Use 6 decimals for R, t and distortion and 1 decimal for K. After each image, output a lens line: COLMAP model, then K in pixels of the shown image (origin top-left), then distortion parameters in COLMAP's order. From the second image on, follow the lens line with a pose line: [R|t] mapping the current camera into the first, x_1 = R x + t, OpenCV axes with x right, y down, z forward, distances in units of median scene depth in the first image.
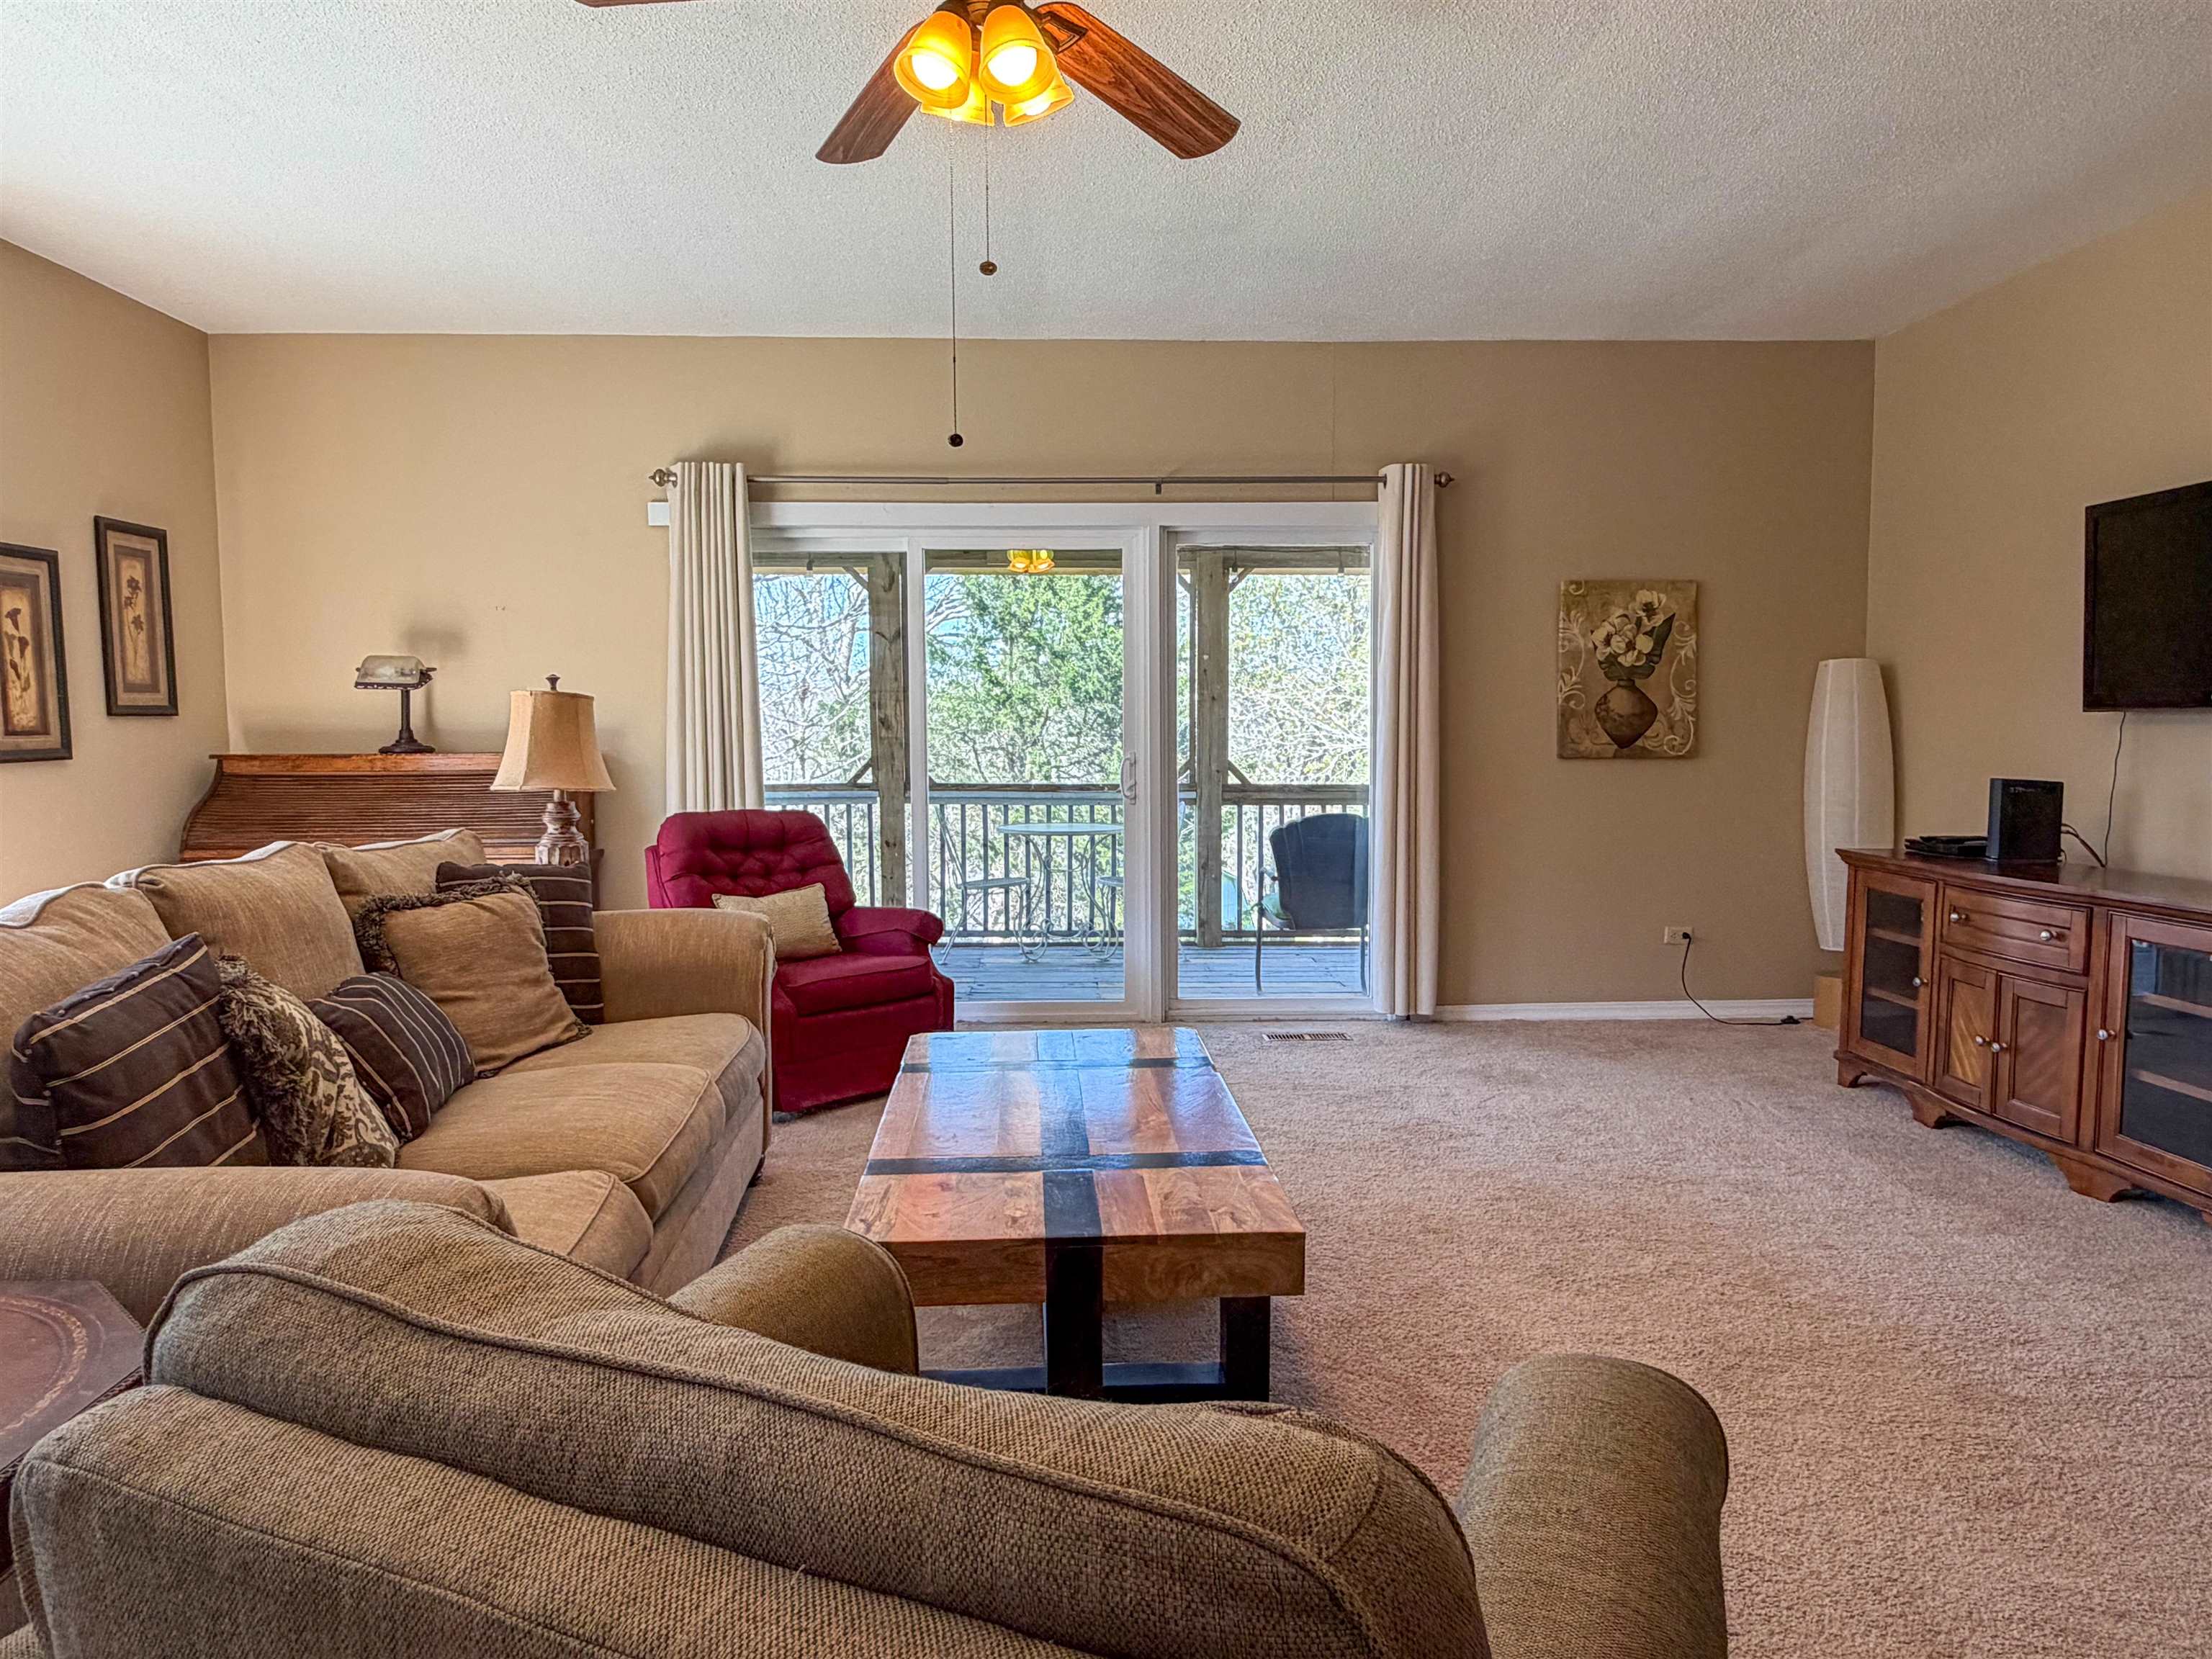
lens RADIAL K [[1437.6, 0, 1106.0], [0, 1437.6, 829.5], [0, 0, 1]] dist [-0.005889, 0.001190]
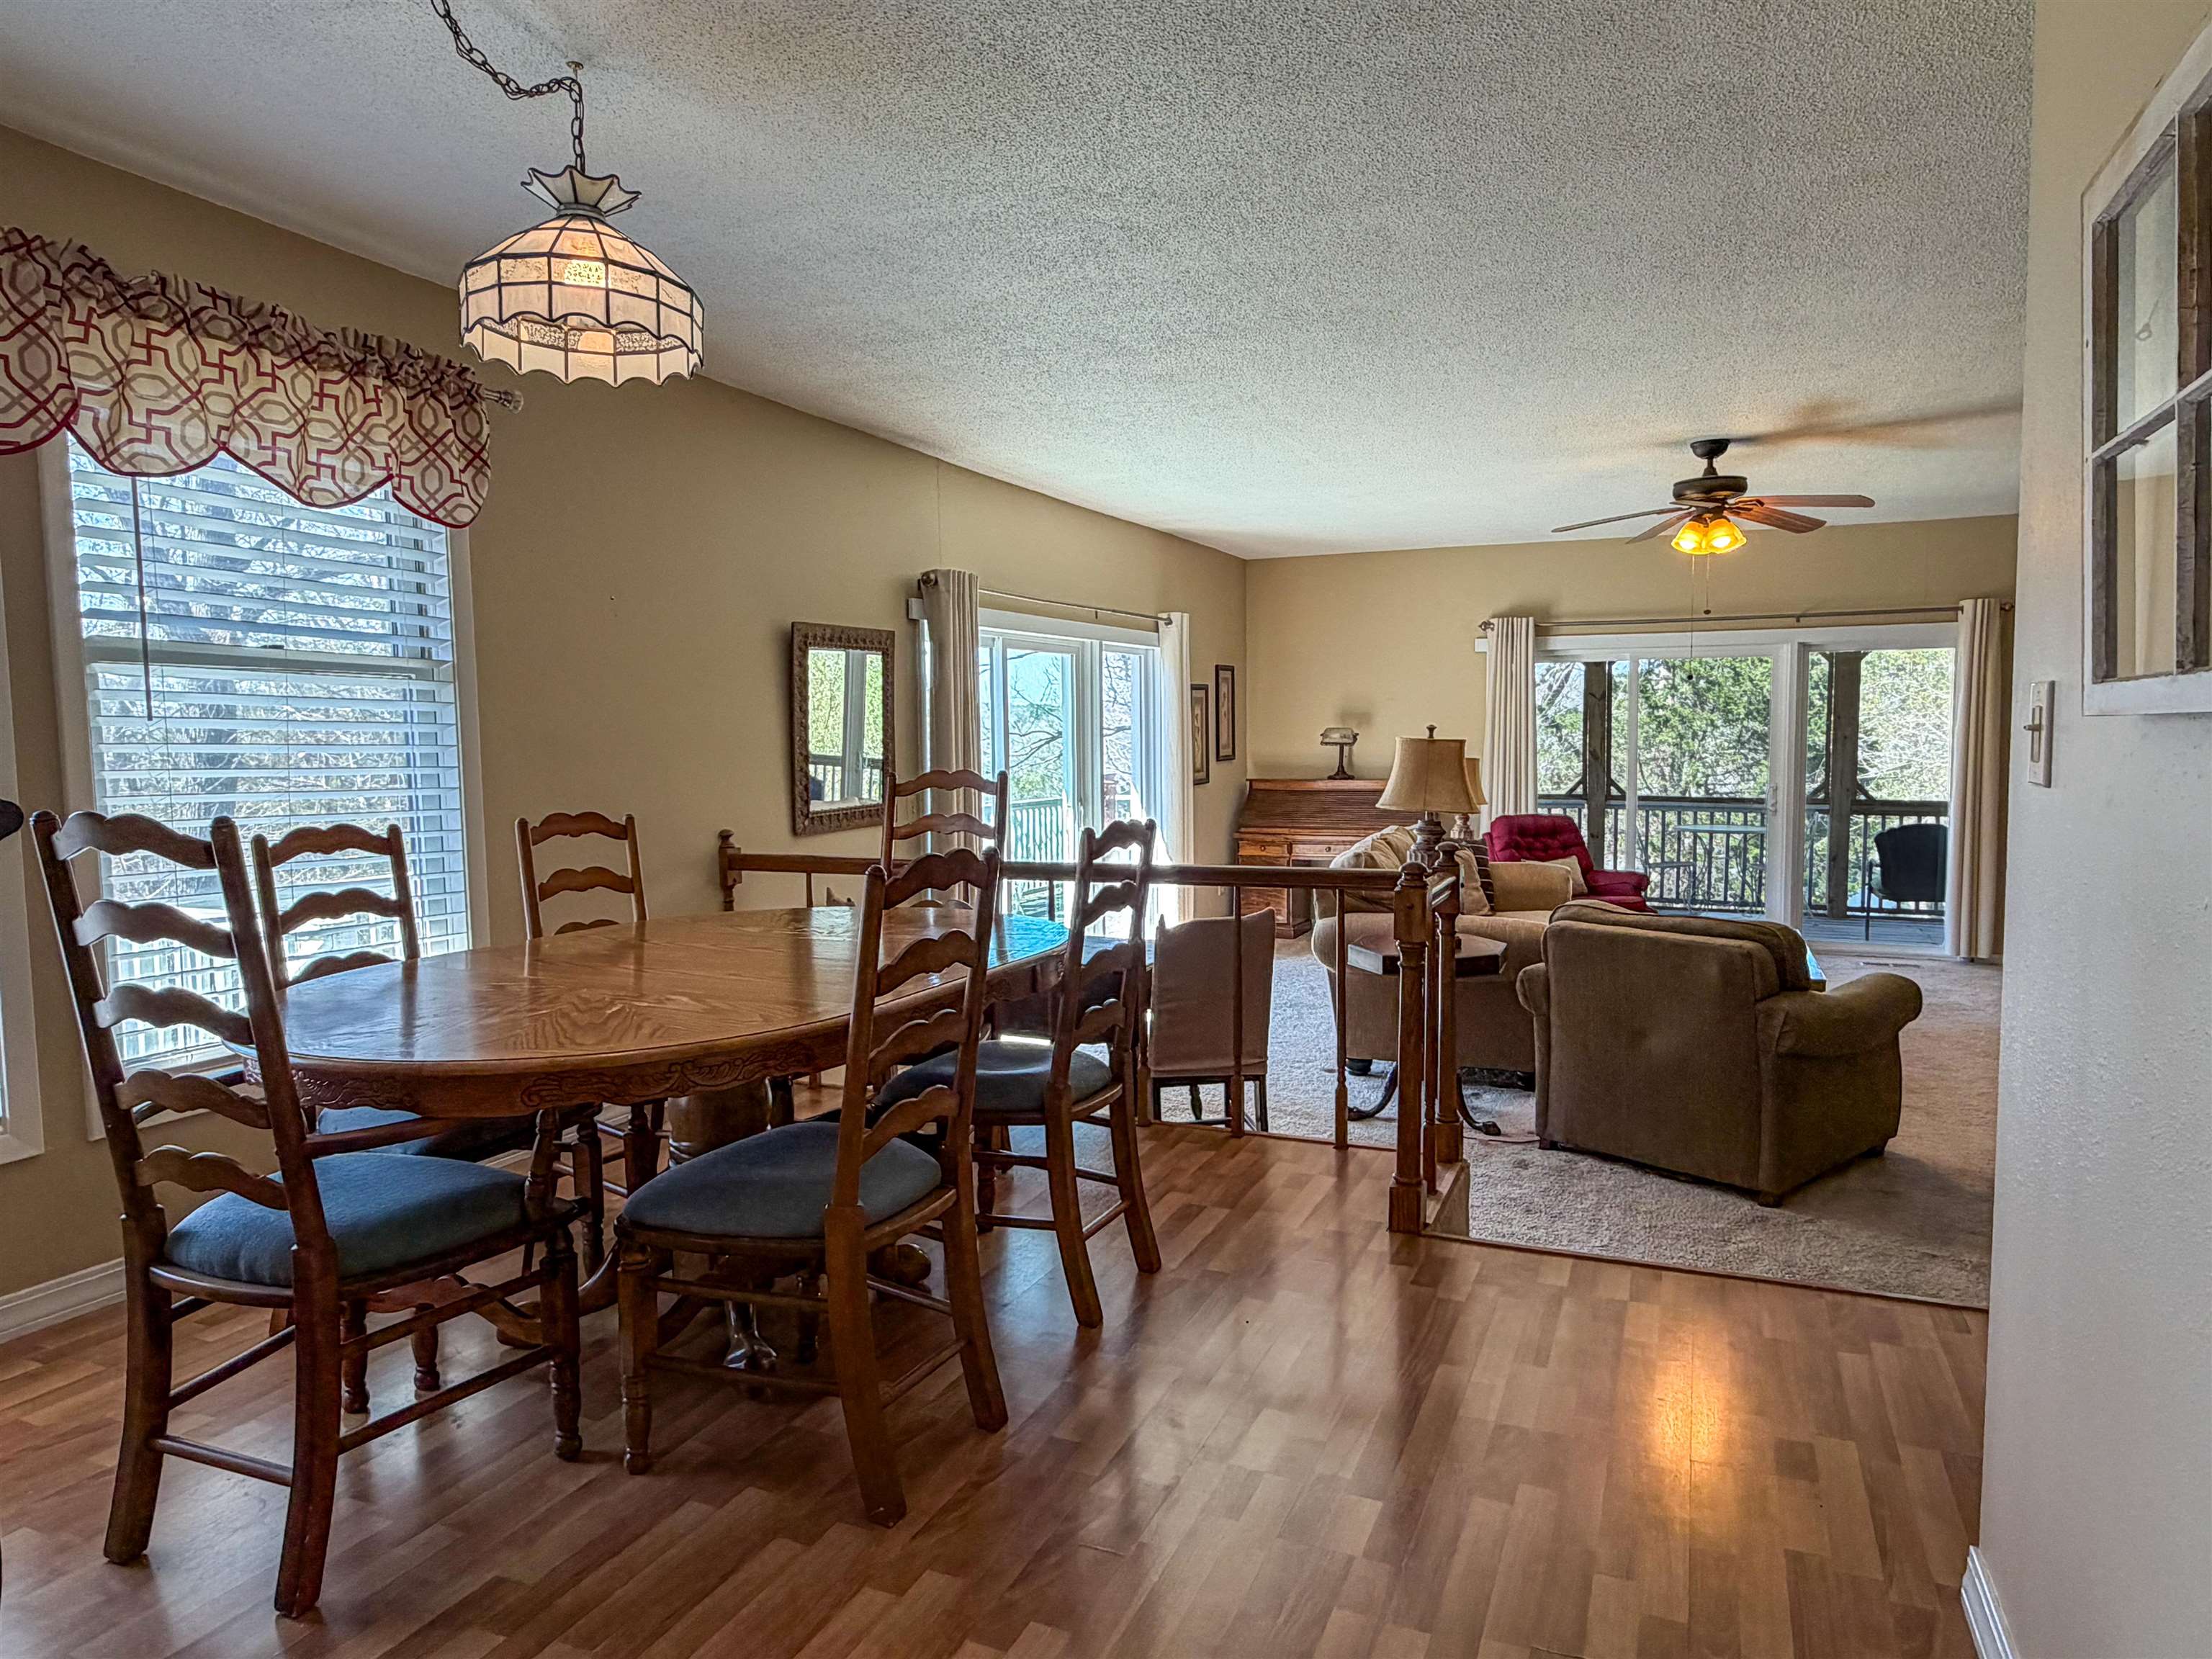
lens RADIAL K [[1385.6, 0, 1106.0], [0, 1385.6, 829.5], [0, 0, 1]] dist [-0.000299, -0.000162]
pose [[0.903936, 0.026194, -0.426864, 0.005828], [-0.024456, 0.999655, 0.009555, 0.002696], [0.426967, 0.001802, 0.904265, -0.715349]]
